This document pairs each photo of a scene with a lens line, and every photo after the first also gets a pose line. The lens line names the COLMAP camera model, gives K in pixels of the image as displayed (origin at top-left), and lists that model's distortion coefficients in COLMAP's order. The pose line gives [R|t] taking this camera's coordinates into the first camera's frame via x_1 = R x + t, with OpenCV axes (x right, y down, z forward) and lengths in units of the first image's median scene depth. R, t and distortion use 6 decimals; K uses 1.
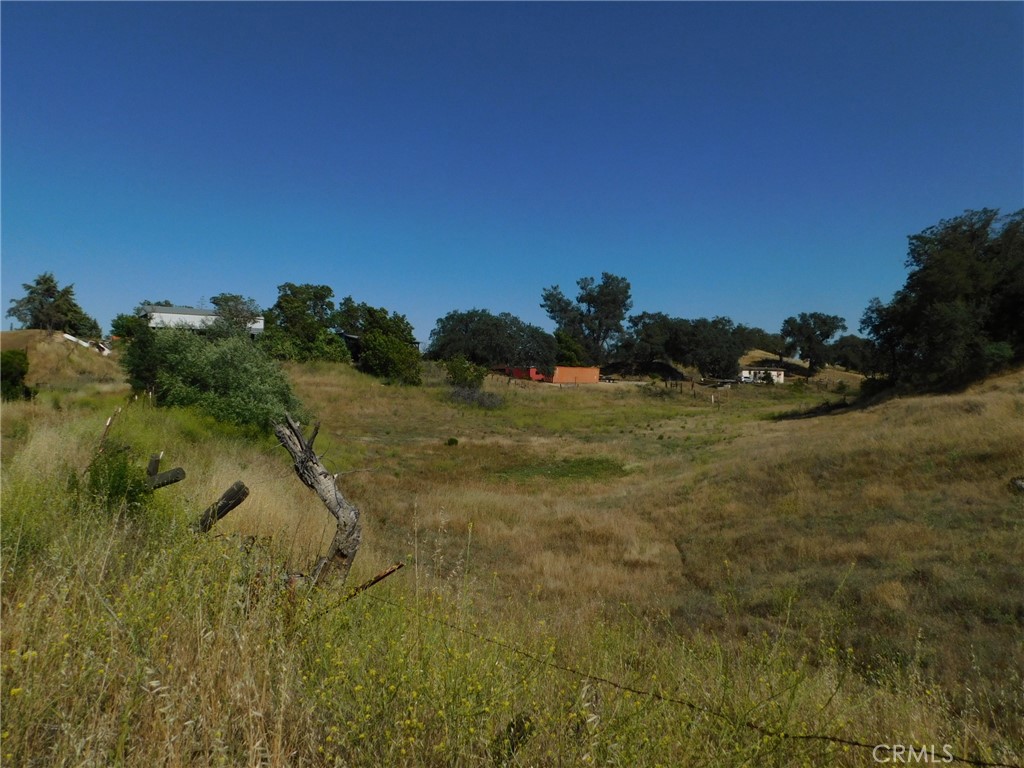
lens RADIAL K [[710.0, 0, 512.0], [0, 710.0, 384.0], [0, 0, 1]] dist [-0.077155, 0.066883]
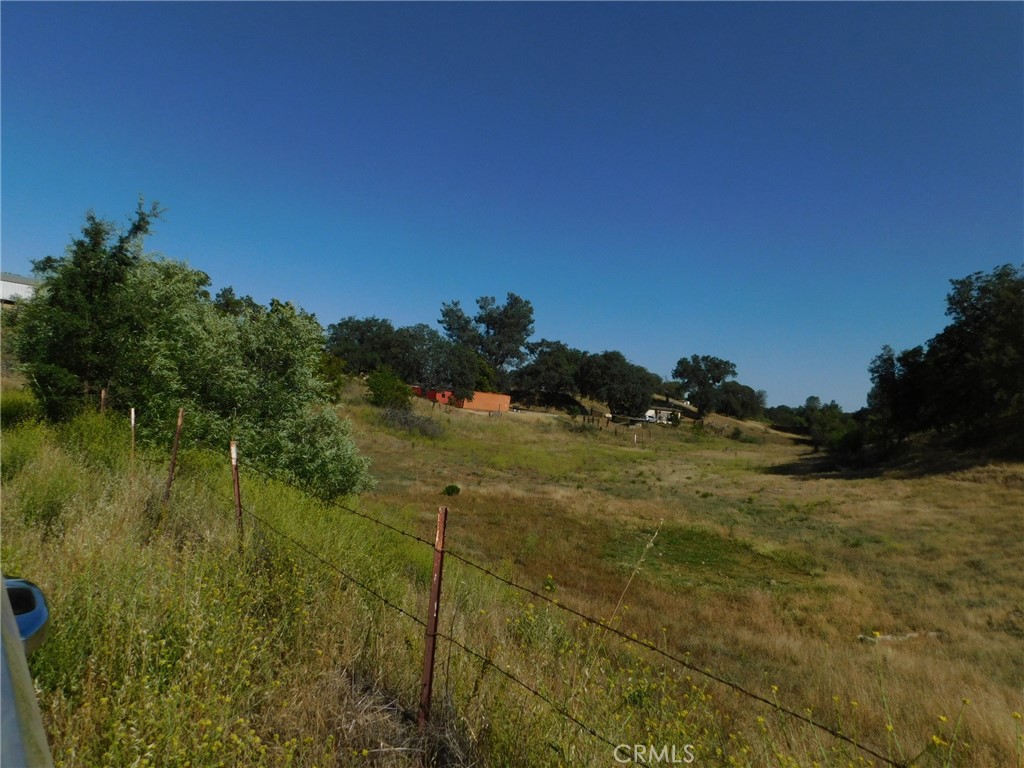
lens RADIAL K [[710.0, 0, 512.0], [0, 710.0, 384.0], [0, 0, 1]] dist [-0.077155, 0.066883]
pose [[0.972168, 0.081009, 0.219835, -0.065566], [-0.073669, 0.996423, -0.041397, 0.000098], [-0.222402, 0.024050, 0.974658, 0.098863]]
